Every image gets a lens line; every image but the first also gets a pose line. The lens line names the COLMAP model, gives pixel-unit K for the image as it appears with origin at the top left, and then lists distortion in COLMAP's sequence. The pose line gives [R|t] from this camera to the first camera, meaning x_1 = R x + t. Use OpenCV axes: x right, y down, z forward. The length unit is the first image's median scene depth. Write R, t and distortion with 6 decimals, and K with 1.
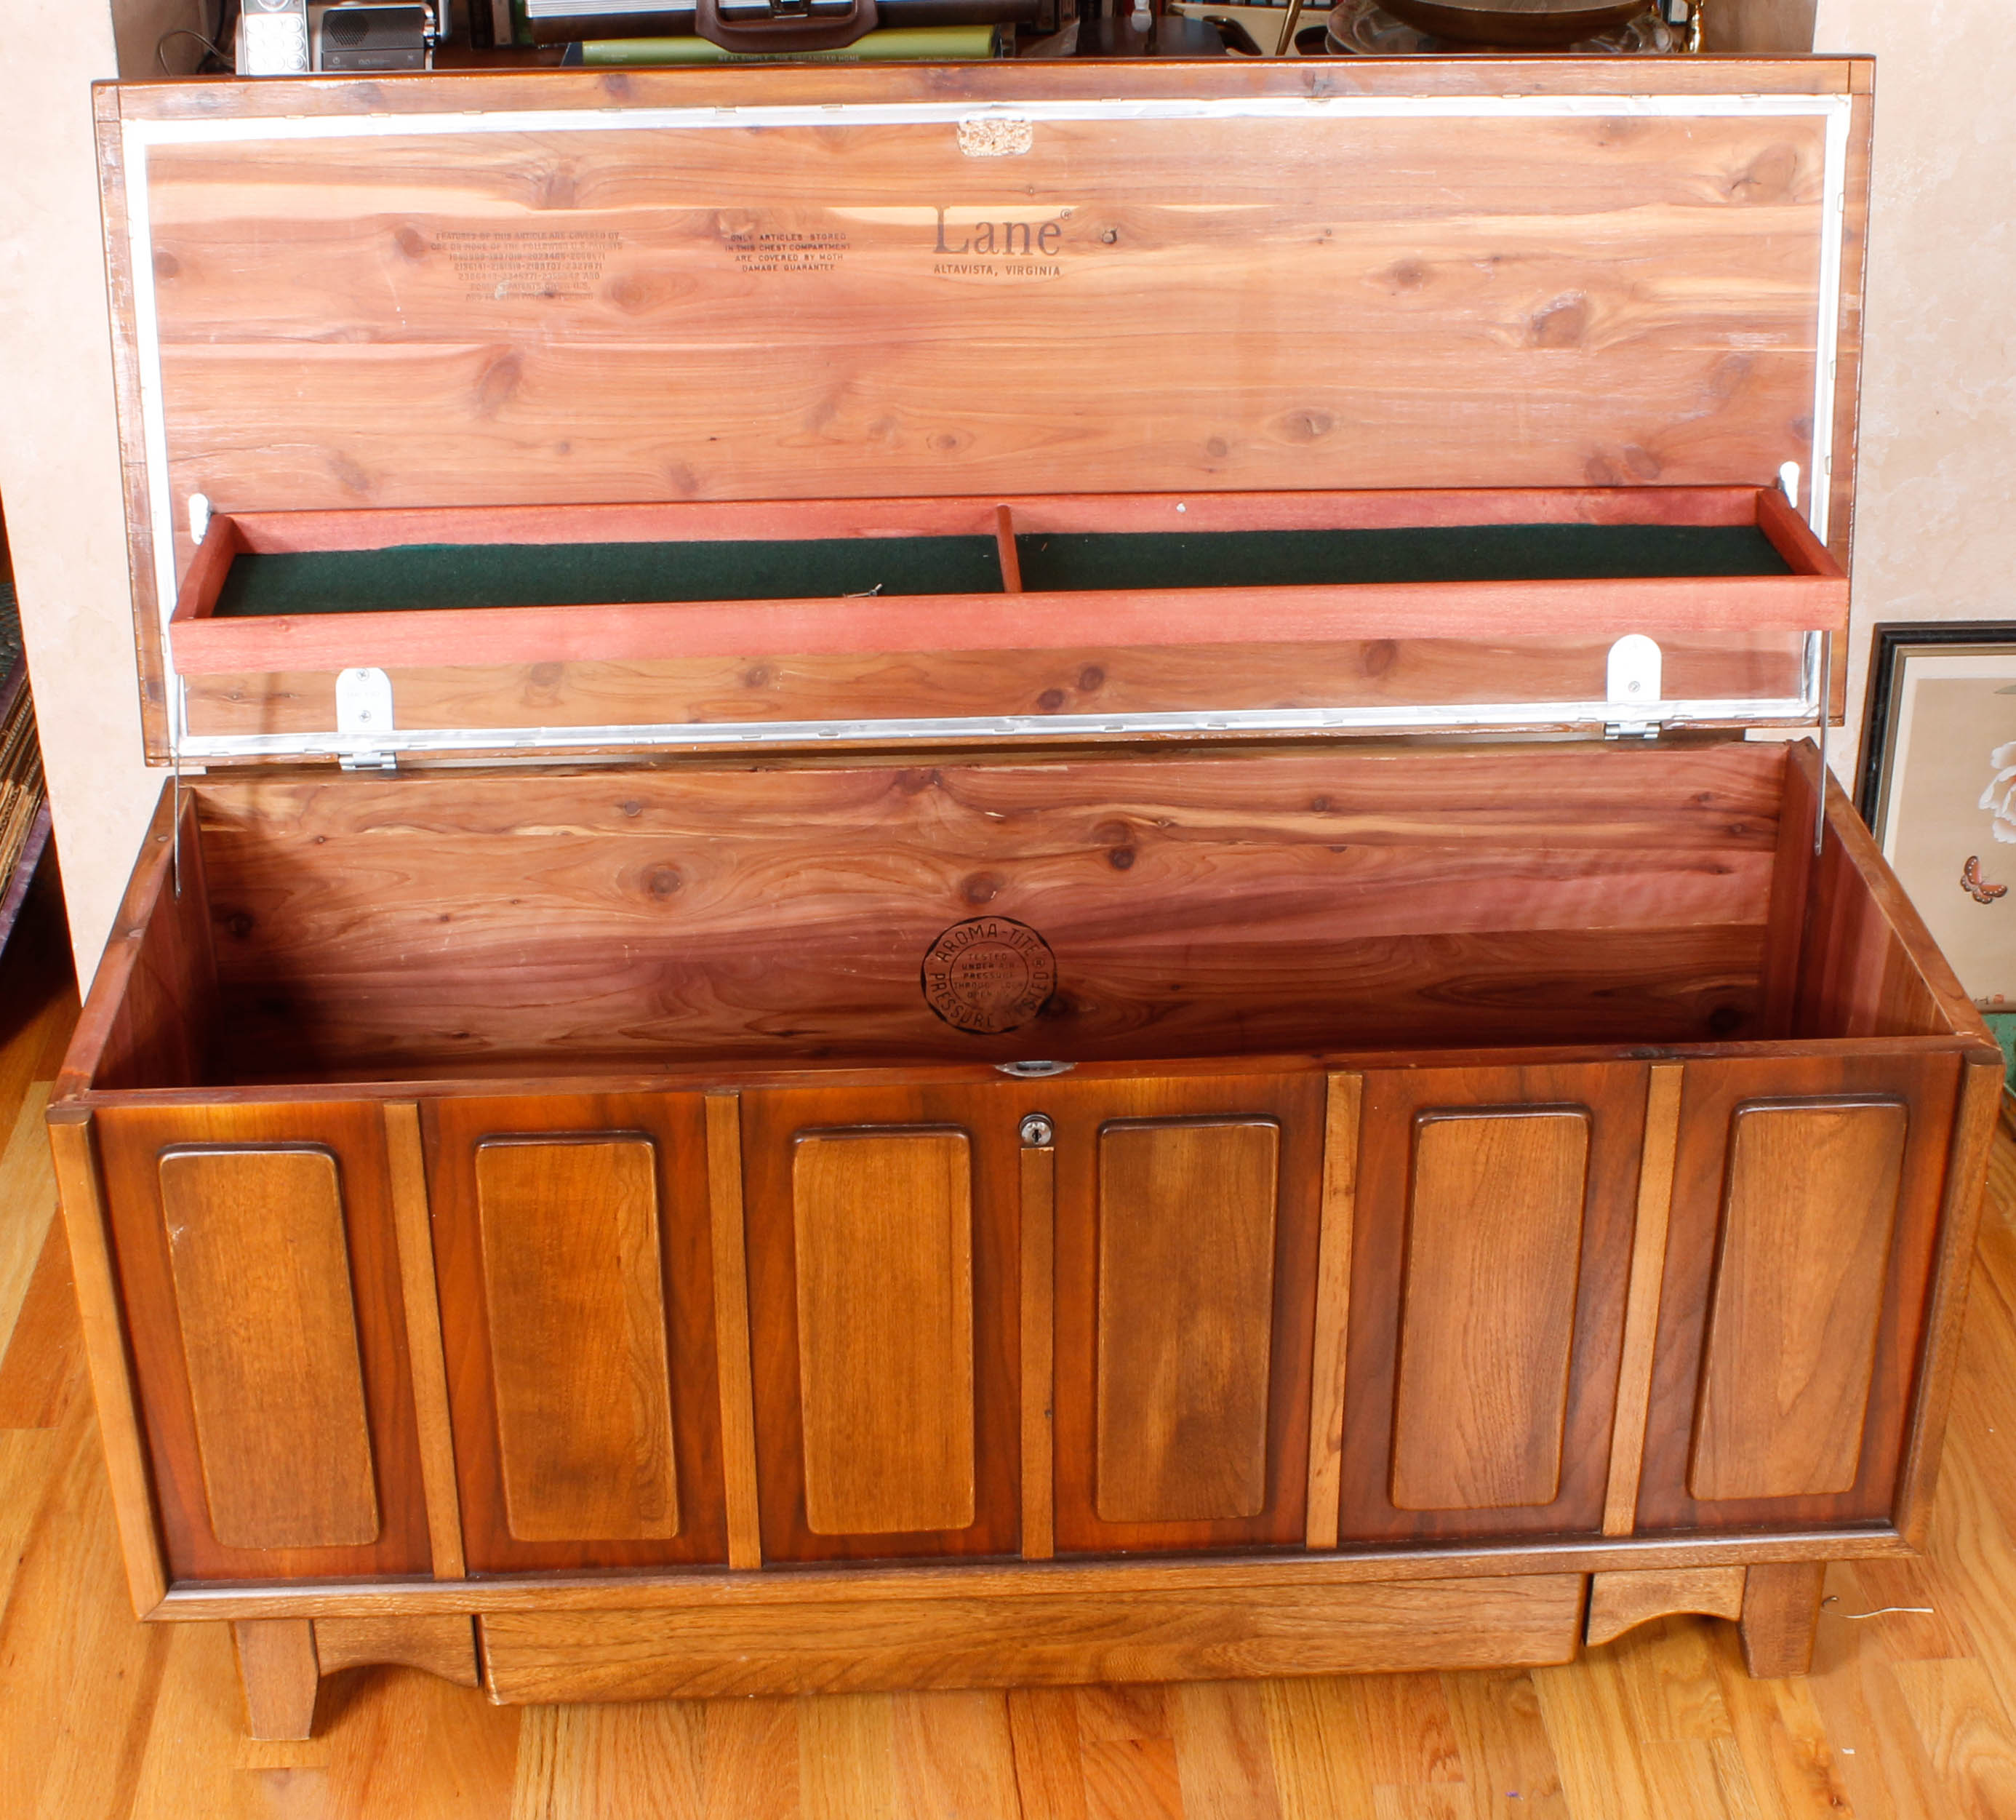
lens RADIAL K [[3466.6, 0, 1007.4], [0, 3466.6, 908.9], [0, 0, 1]] dist [-0.101252, 0.000000]
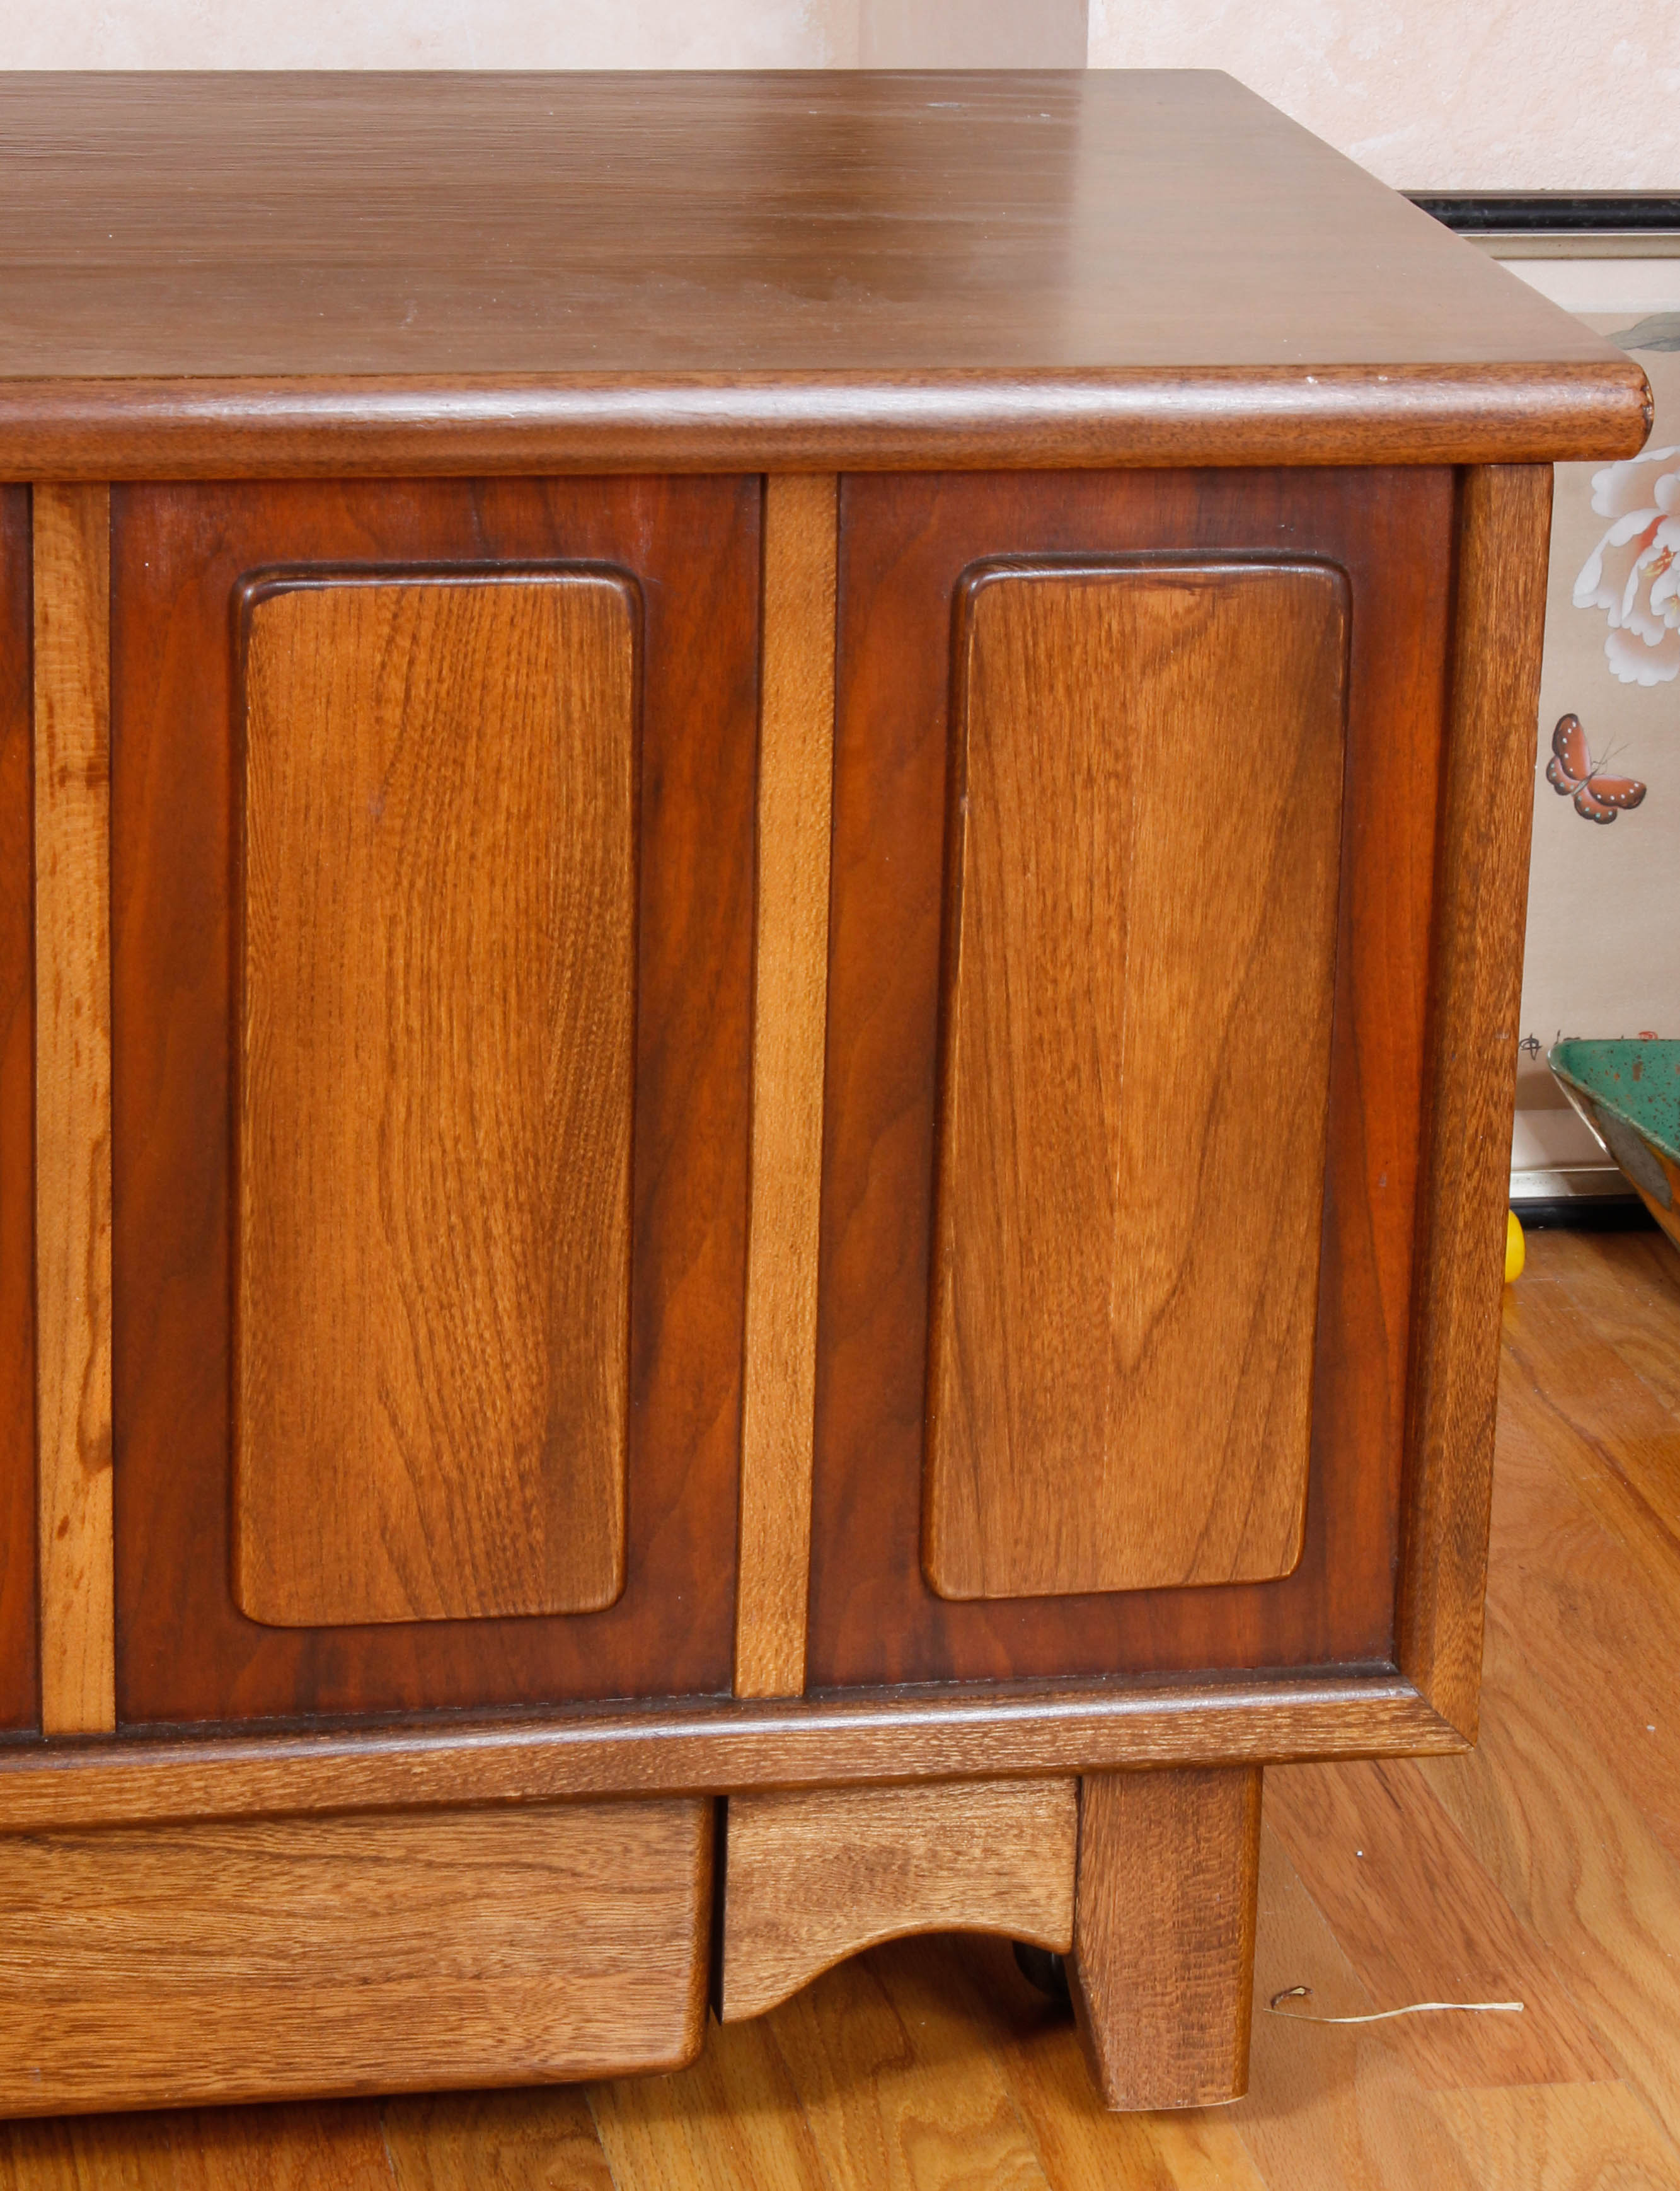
lens RADIAL K [[6609.8, 0, 829.9], [0, 6609.8, 884.1], [0, 0, 1]] dist [0.086073, 0.000000]
pose [[0.991118, -0.007739, 0.132763, 0.072362], [0.036320, 0.976106, -0.214240, 0.252547], [-0.127933, 0.217159, 0.967717, 0.164651]]
